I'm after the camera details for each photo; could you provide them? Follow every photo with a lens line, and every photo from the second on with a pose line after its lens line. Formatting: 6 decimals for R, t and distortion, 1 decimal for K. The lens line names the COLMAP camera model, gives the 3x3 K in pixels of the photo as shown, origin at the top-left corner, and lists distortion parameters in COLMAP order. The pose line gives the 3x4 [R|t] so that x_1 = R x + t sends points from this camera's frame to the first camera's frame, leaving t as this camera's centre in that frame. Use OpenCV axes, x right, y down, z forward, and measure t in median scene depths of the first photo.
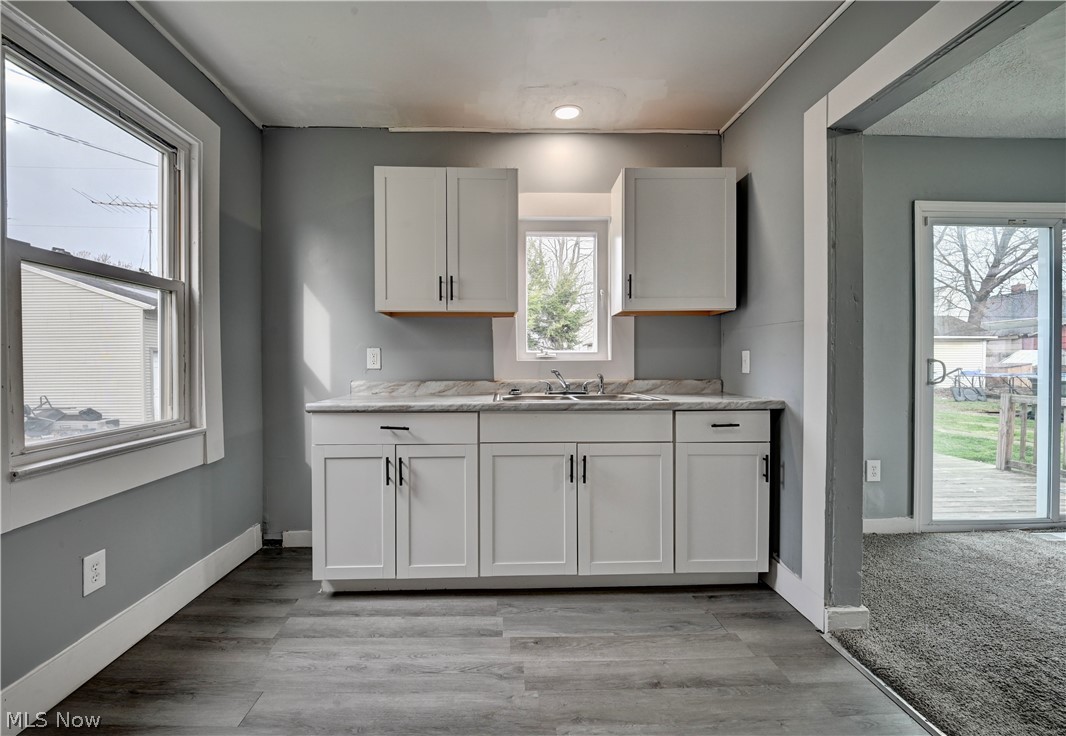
lens RADIAL K [[468.8, 0, 518.7], [0, 468.8, 365.9], [0, 0, 1]] dist [-0.000634, 0.000526]
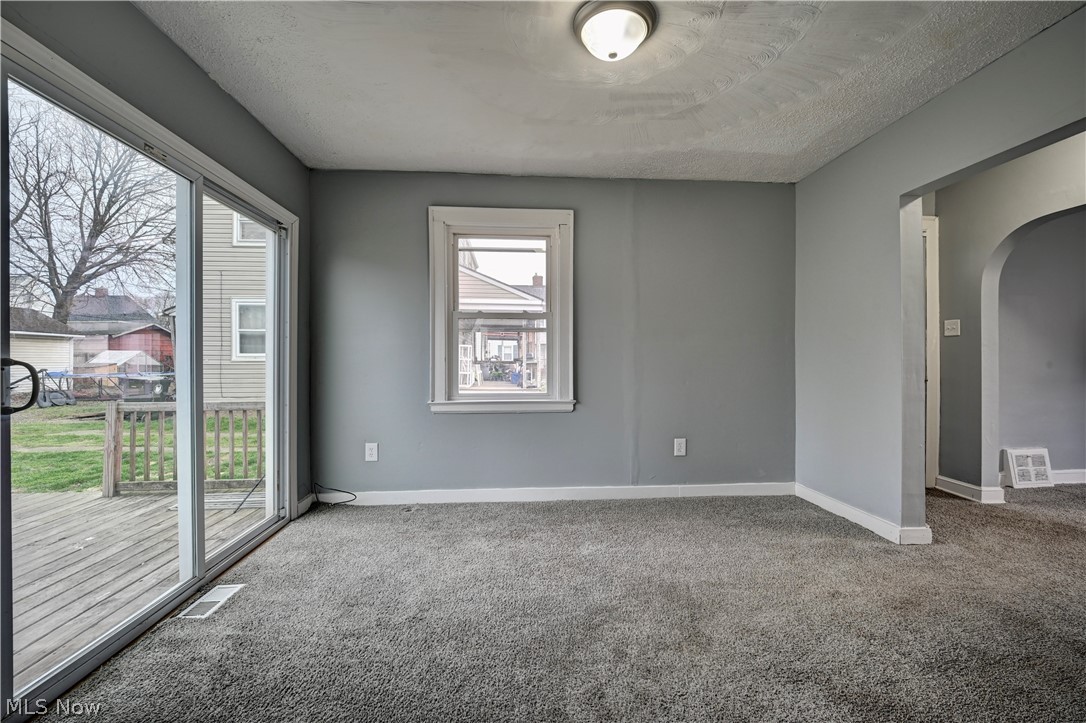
lens RADIAL K [[439.8, 0, 543.0], [0, 439.8, 361.5], [0, 0, 1]] dist [-0.012448, 0.000130]
pose [[-0.044083, -0.001936, 0.999026, 0.080768], [0.009957, 0.999948, 0.002377, -0.002223], [-0.998978, 0.010052, -0.044061, 0.091769]]
